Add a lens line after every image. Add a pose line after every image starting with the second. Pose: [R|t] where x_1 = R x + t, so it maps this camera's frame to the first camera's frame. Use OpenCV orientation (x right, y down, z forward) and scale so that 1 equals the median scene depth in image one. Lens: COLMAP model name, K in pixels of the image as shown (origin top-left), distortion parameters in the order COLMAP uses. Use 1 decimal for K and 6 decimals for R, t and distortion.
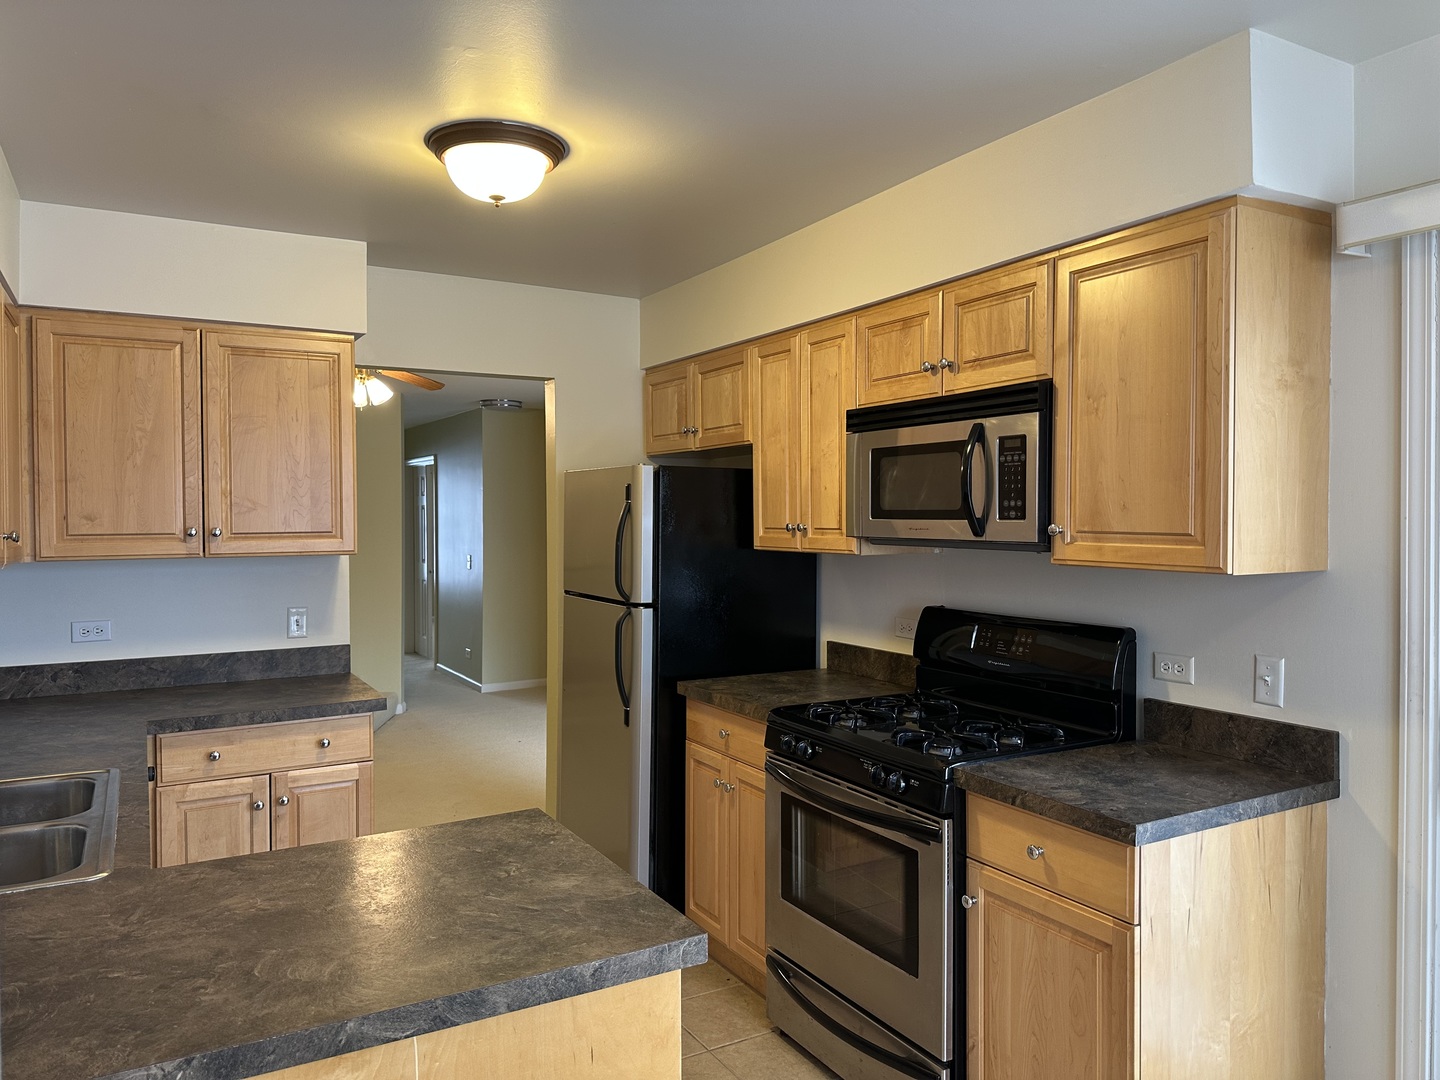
lens RADIAL K [[1025.9, 0, 720.0], [0, 1025.9, 540.0], [0, 0, 1]] dist [0.000859, -0.004623]
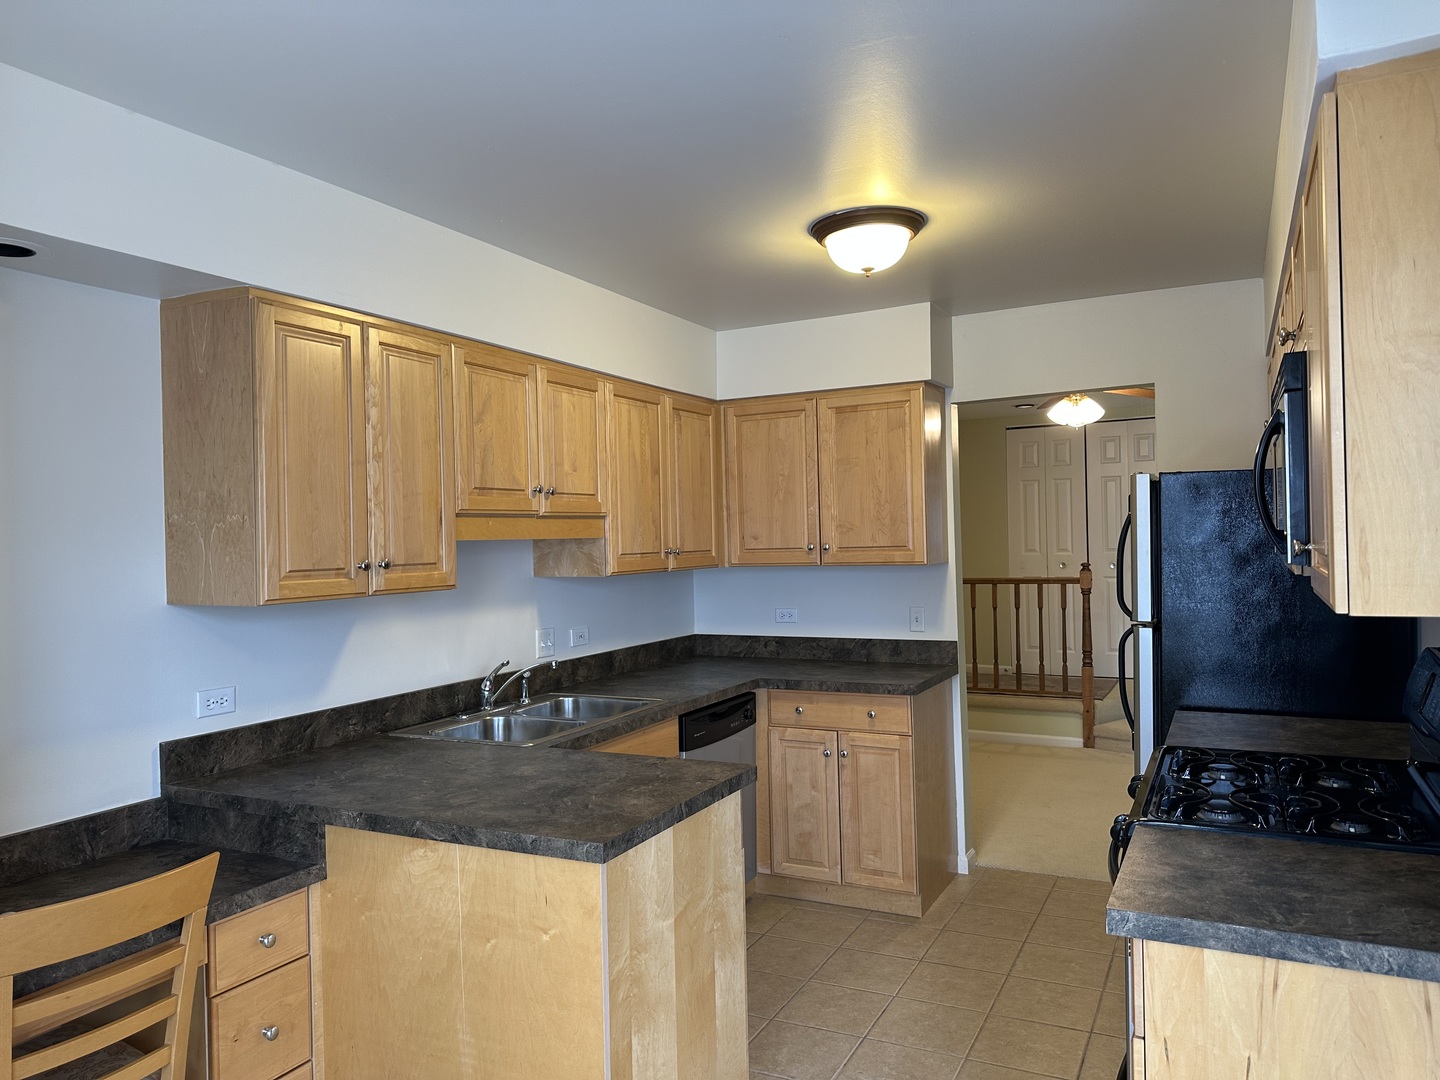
lens RADIAL K [[1010.1, 0, 750.5], [0, 1010.1, 538.1], [0, 0, 1]] dist [0.072705, -0.089939]
pose [[0.565984, -0.003275, -0.824410, 0.566381], [-0.002660, 0.999980, -0.005799, -0.011598], [0.824412, 0.005475, 0.565964, 0.171709]]
